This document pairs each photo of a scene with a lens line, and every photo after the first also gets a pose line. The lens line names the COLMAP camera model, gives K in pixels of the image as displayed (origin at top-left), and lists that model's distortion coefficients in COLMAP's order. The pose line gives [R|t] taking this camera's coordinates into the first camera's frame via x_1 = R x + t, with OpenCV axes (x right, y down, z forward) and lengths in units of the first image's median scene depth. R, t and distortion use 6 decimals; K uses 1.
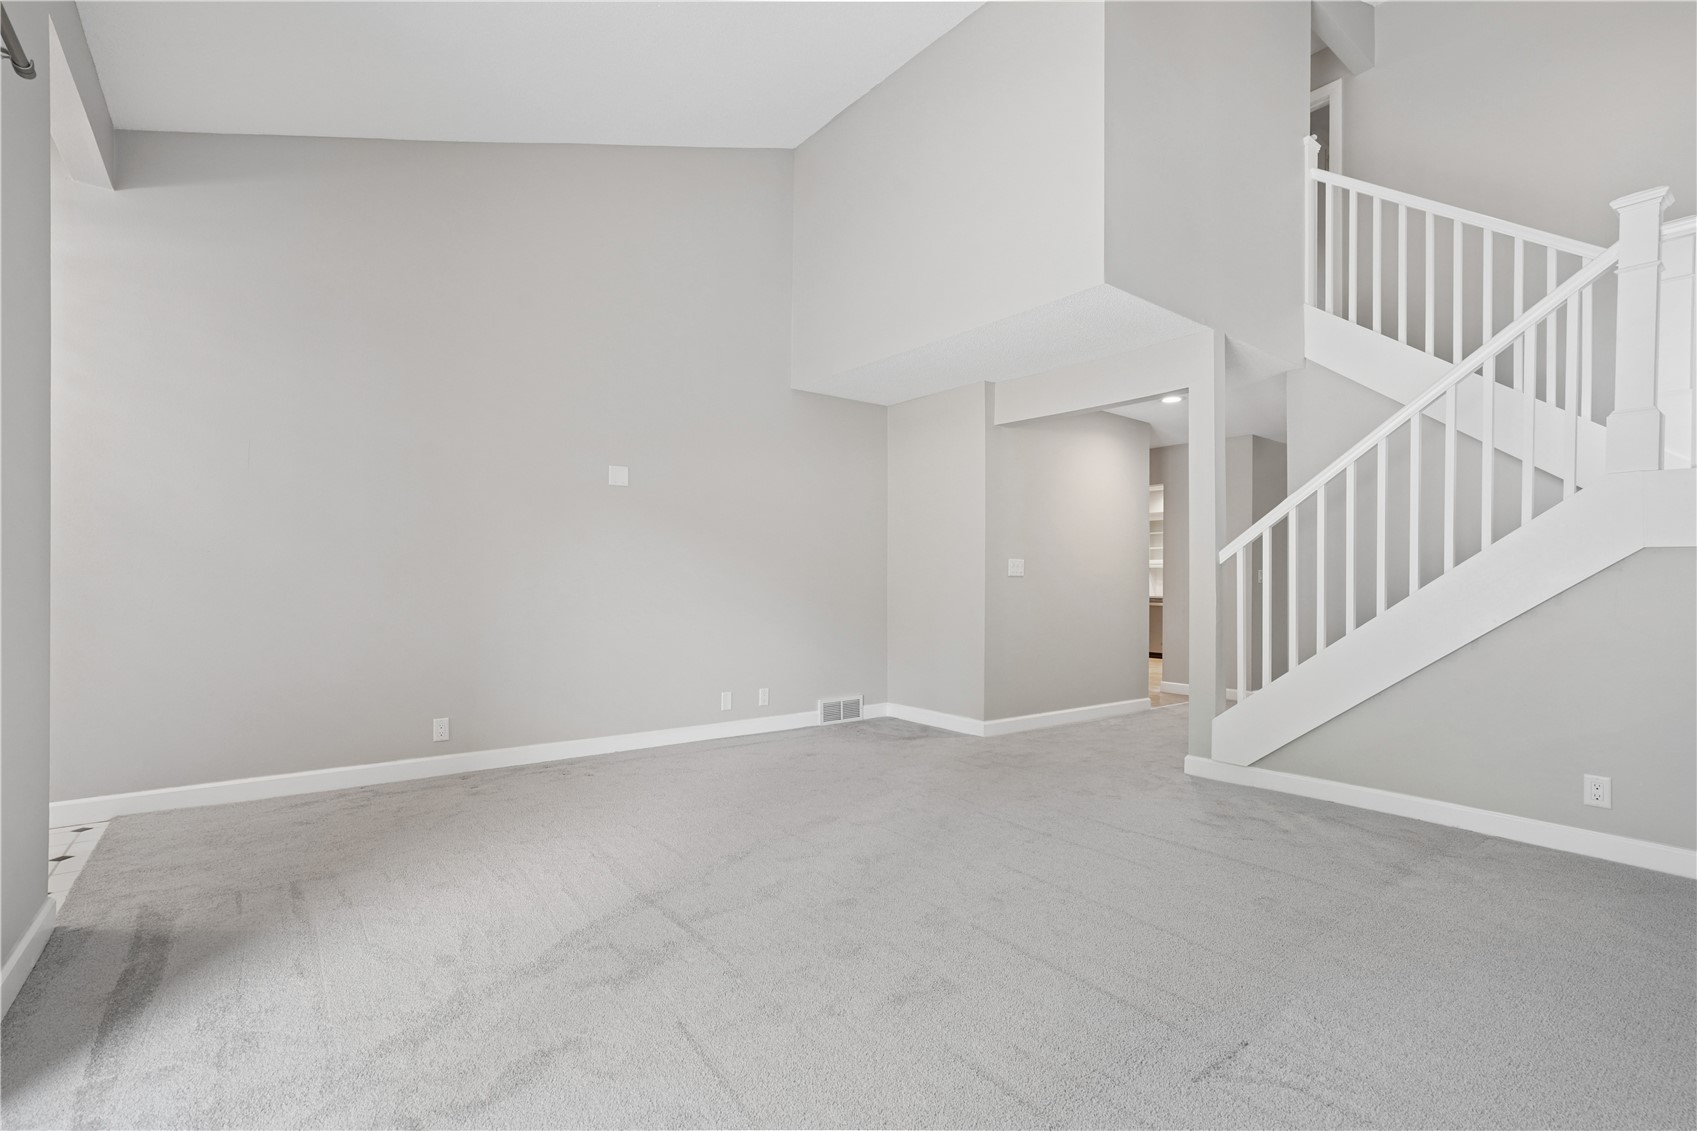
lens RADIAL K [[784.0, 0, 847.0], [0, 784.0, 578.3], [0, 0, 1]] dist [-0.000508, 0.000613]
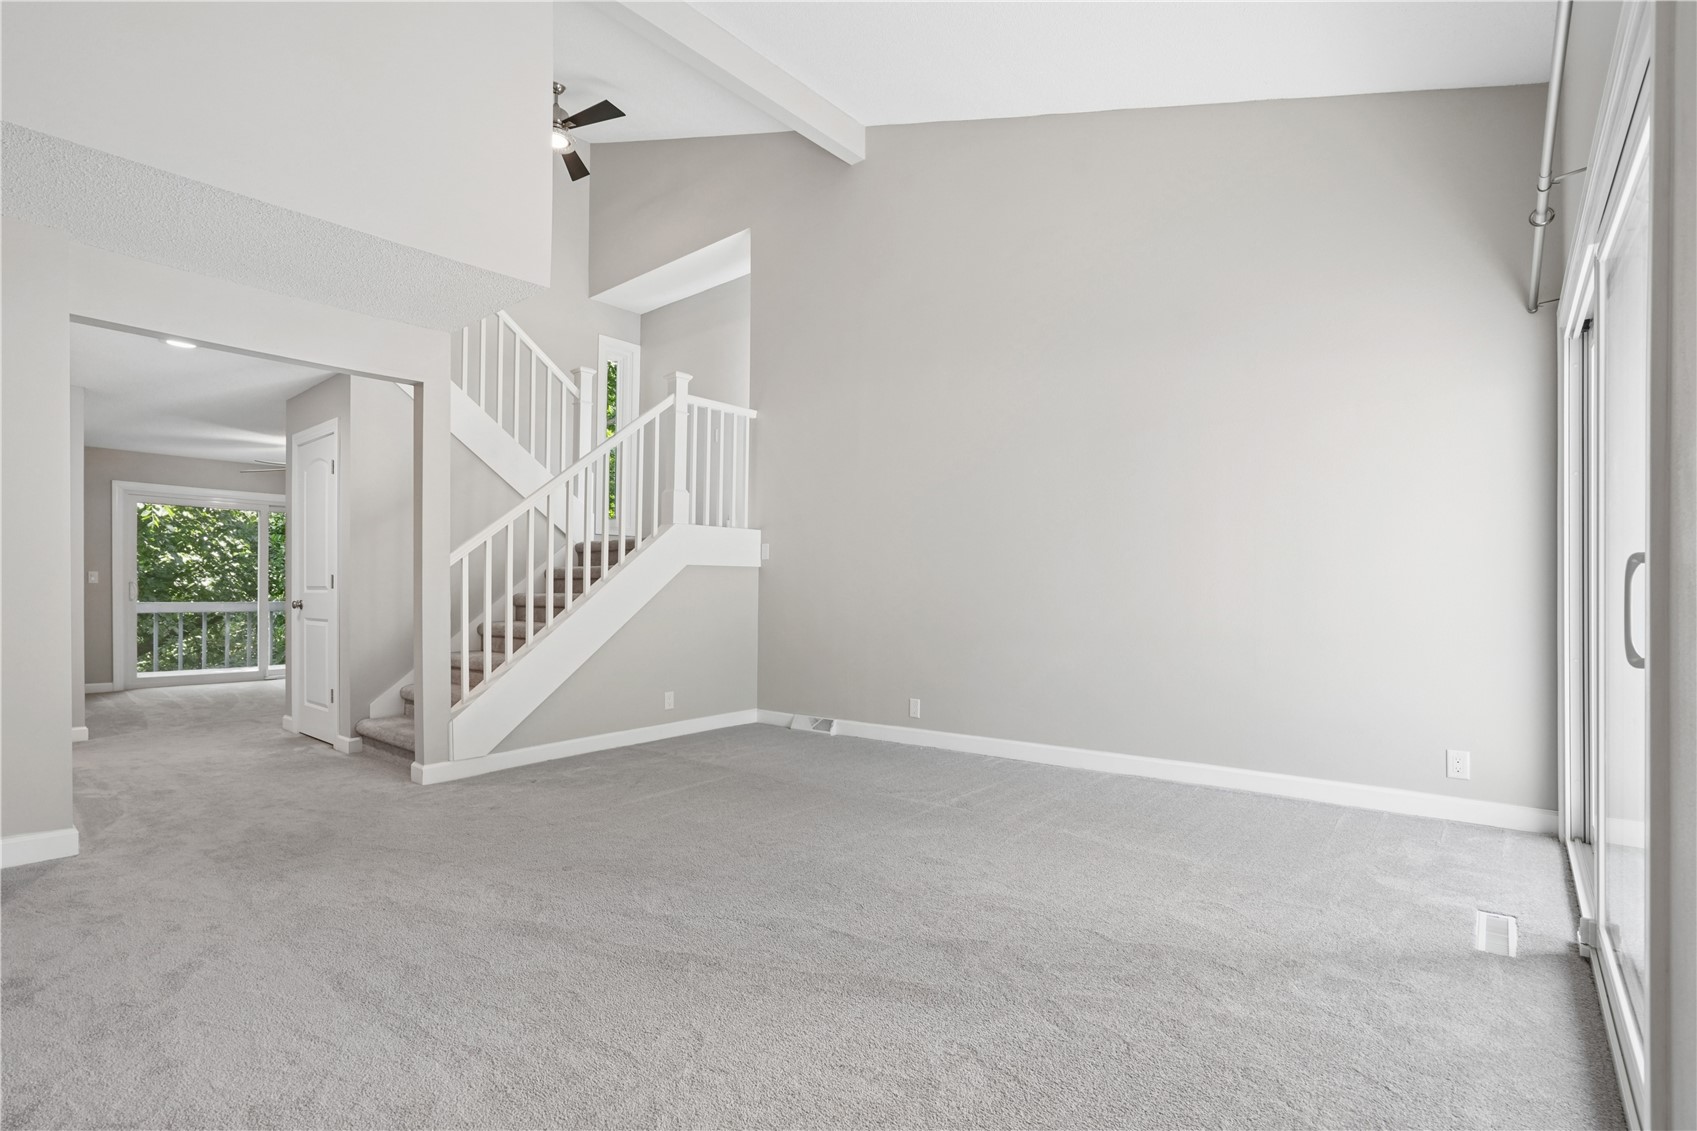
lens RADIAL K [[784.0, 0, 853.8], [0, 784.0, 567.1], [0, 0, 1]] dist [-0.000508, 0.000613]
pose [[-0.195851, 0.017003, 0.980486, -0.619608], [0.002067, 0.999855, -0.016926, 0.000929], [-0.980632, -0.001288, -0.195857, 0.687056]]
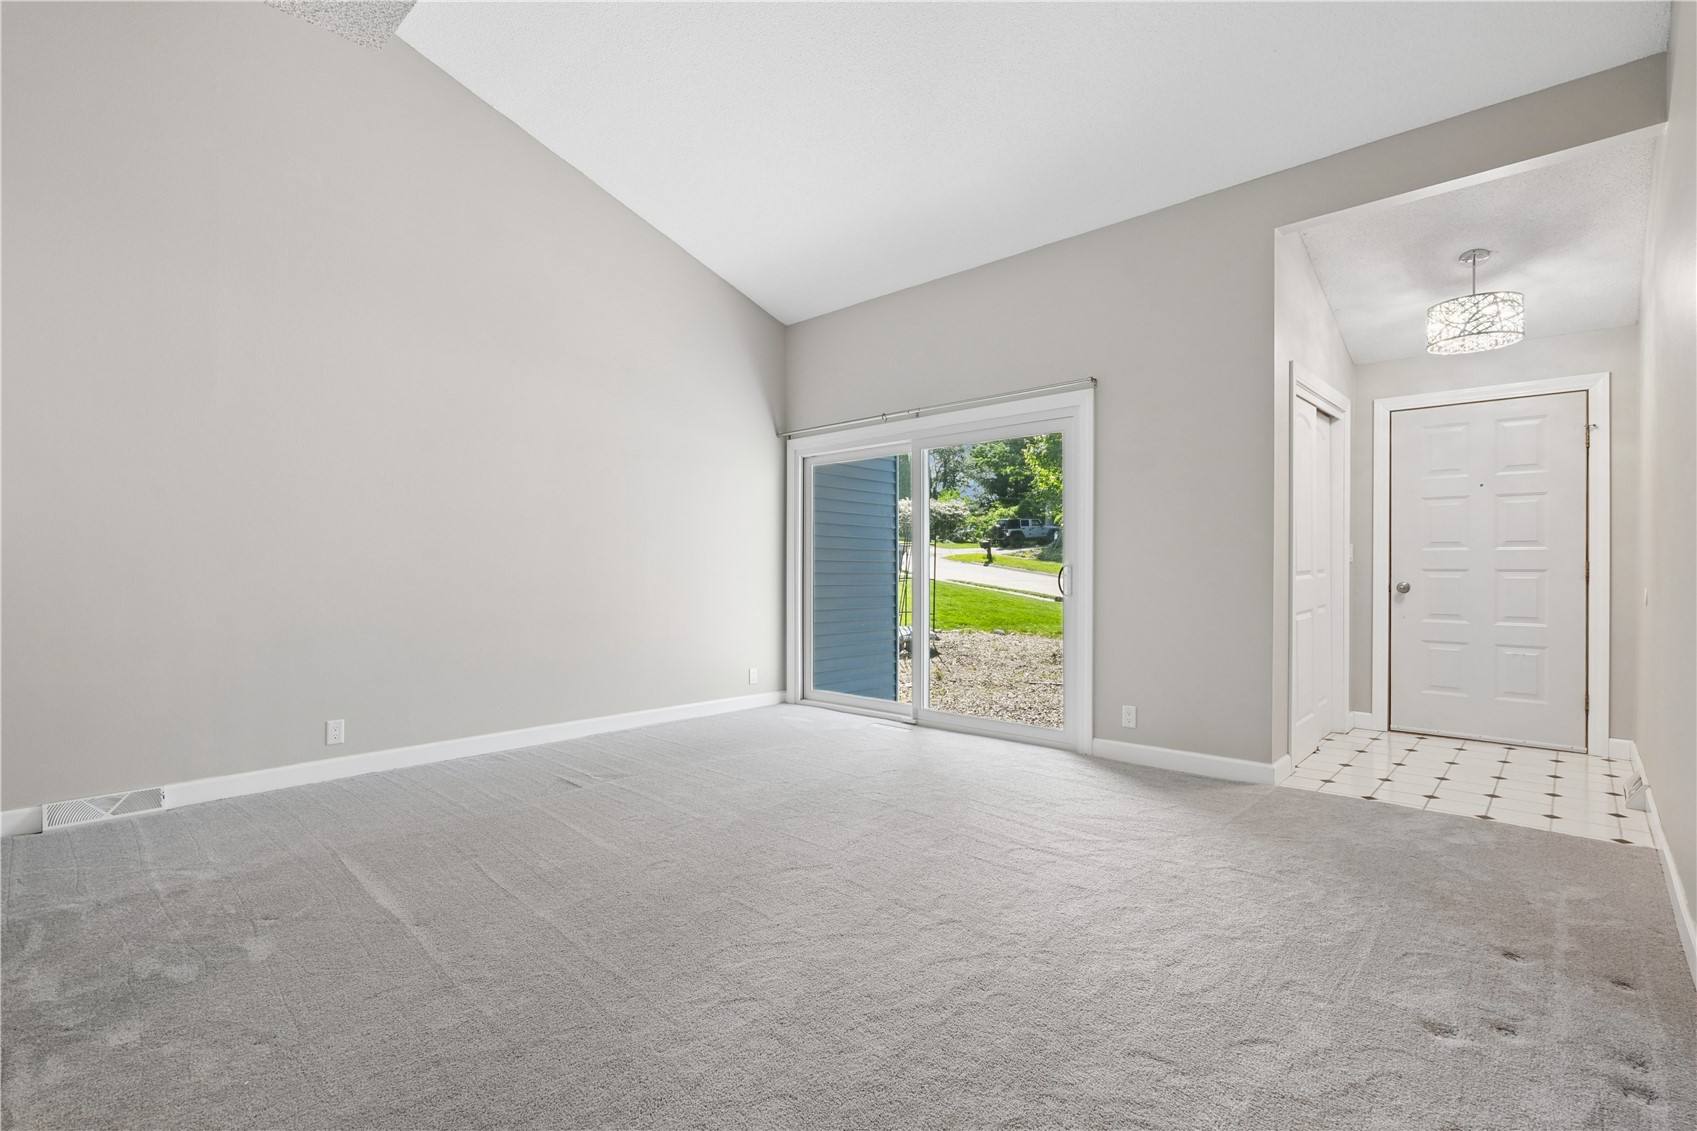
lens RADIAL K [[784.0, 0, 844.3], [0, 784.0, 573.4], [0, 0, 1]] dist [-0.000508, 0.000613]
pose [[-0.989481, -0.012989, -0.144078, 0.074325], [-0.012570, 0.999914, -0.003818, 0.003237], [0.144115, -0.001967, -0.989559, 1.371420]]
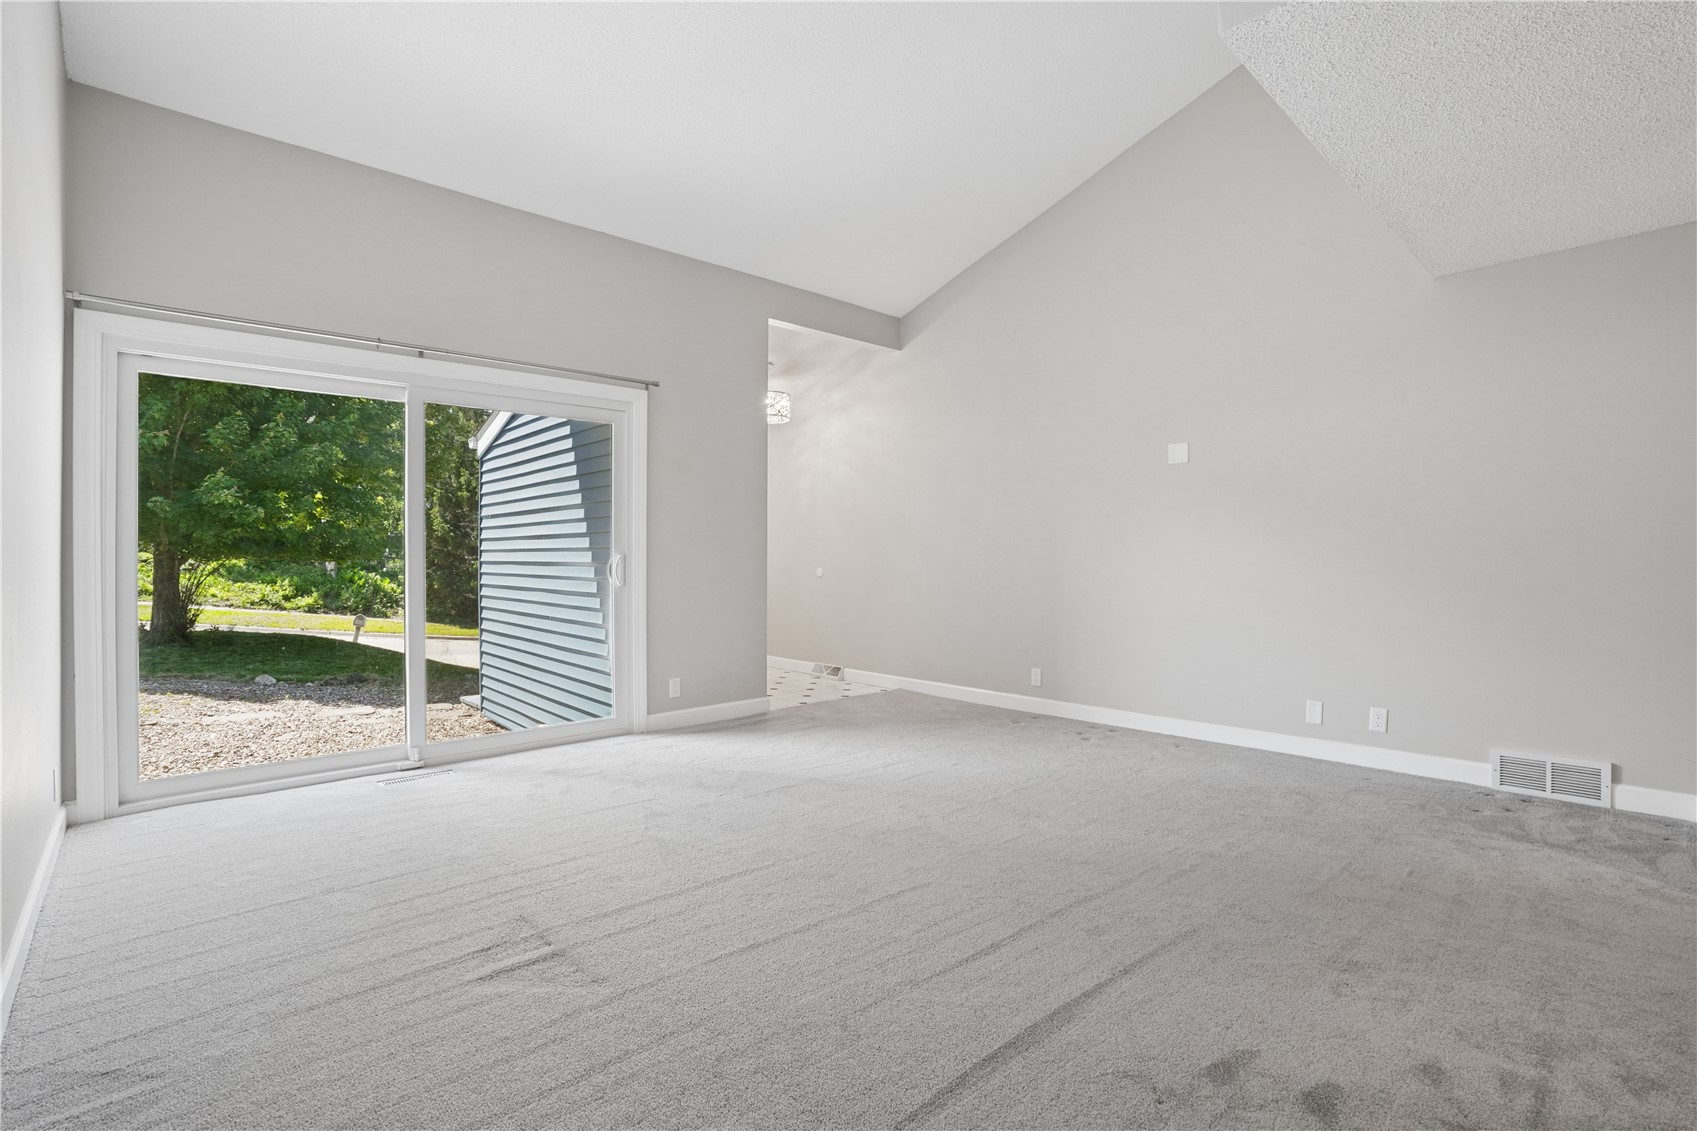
lens RADIAL K [[784.0, 0, 838.8], [0, 784.0, 561.4], [0, 0, 1]] dist [-0.000508, 0.000613]
pose [[0.043598, -0.009353, -0.999005, 0.742714], [0.013962, 0.999864, -0.008752, 0.007517], [0.998952, -0.013567, 0.043723, 0.599744]]
